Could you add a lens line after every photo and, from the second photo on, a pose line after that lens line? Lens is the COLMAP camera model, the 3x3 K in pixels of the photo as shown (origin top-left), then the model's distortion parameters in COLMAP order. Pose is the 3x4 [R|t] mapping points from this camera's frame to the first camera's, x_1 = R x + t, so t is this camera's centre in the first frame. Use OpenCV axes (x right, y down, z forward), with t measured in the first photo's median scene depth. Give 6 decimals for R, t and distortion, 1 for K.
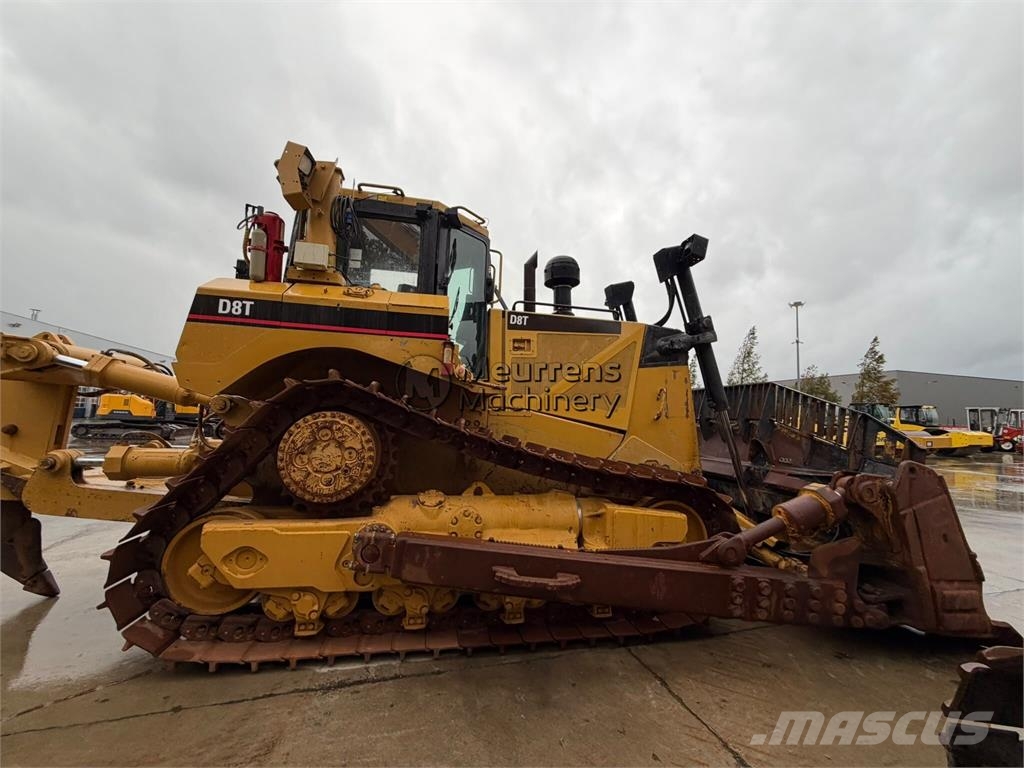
lens RADIAL K [[407.1, 0, 510.9], [0, 407.1, 383.8], [0, 0, 1]] dist [-0.000976, 0.000339]
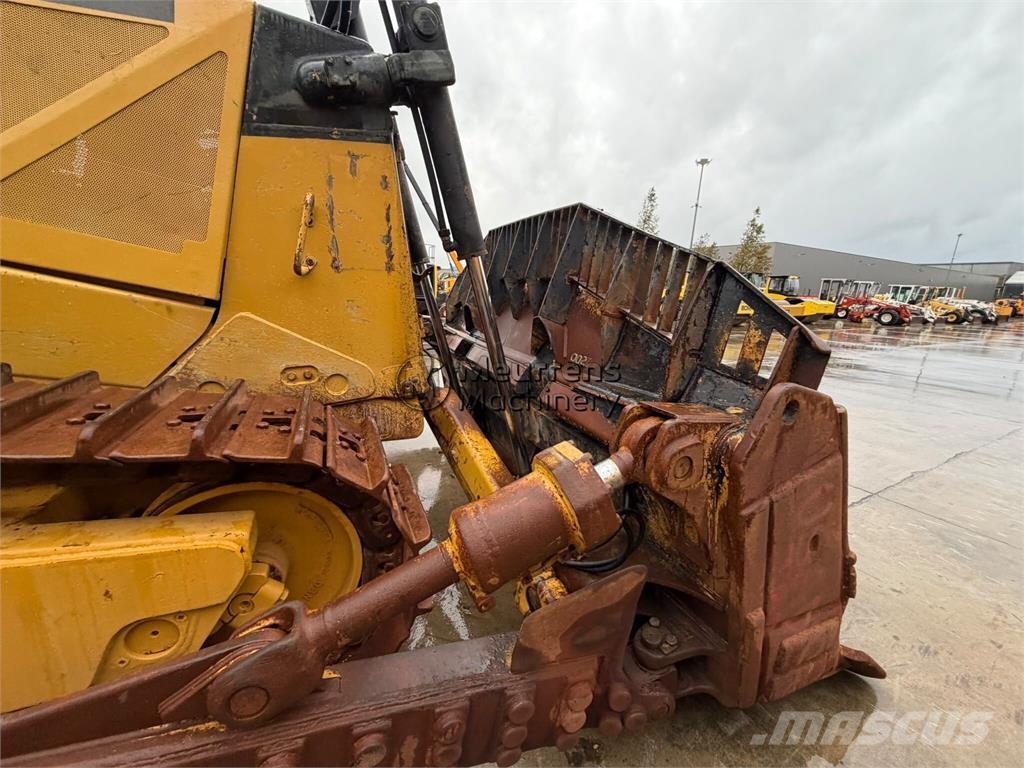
lens RADIAL K [[407.1, 0, 510.9], [0, 407.1, 383.8], [0, 0, 1]] dist [-0.000976, 0.000339]
pose [[0.977888, -0.036702, 0.205883, 0.624539], [-0.030755, 0.948537, 0.315169, 0.073201], [-0.206855, -0.314531, 0.926434, 0.680305]]
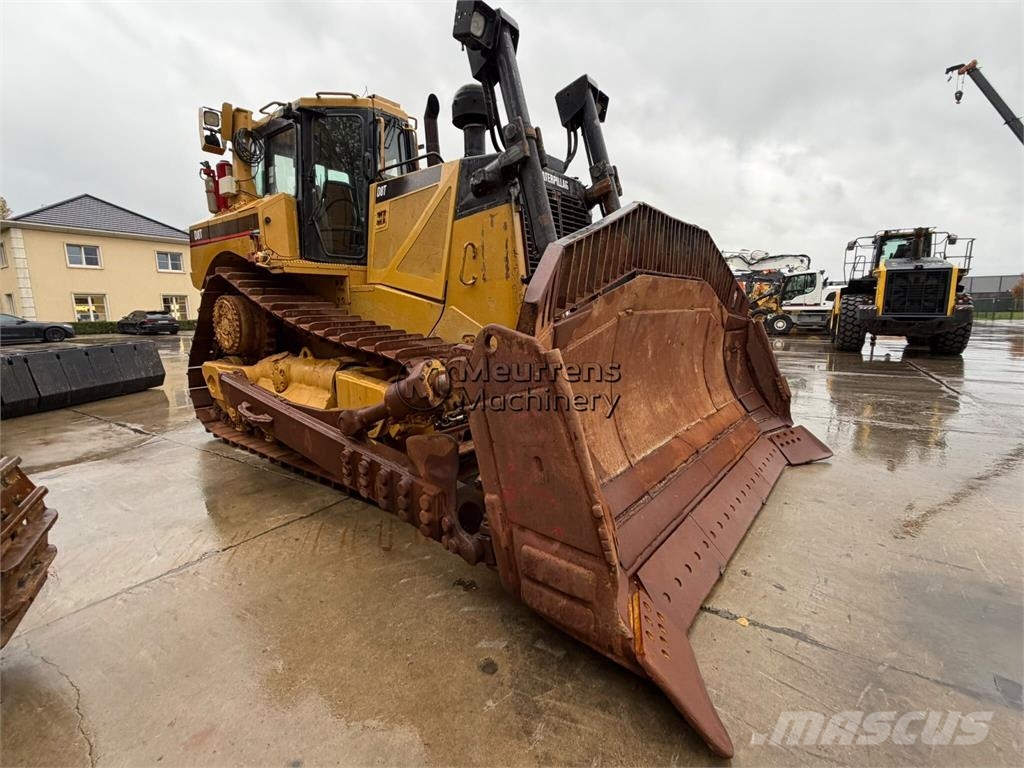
lens RADIAL K [[471.2, 0, 512.0], [0, 471.2, 384.0], [0, 0, 1]] dist [0.001006, 0.000263]
pose [[0.651304, 0.082570, -0.754311, 1.468087], [0.096404, 0.977003, 0.190186, 0.144893], [0.752668, -0.196587, 0.628366, 0.576466]]
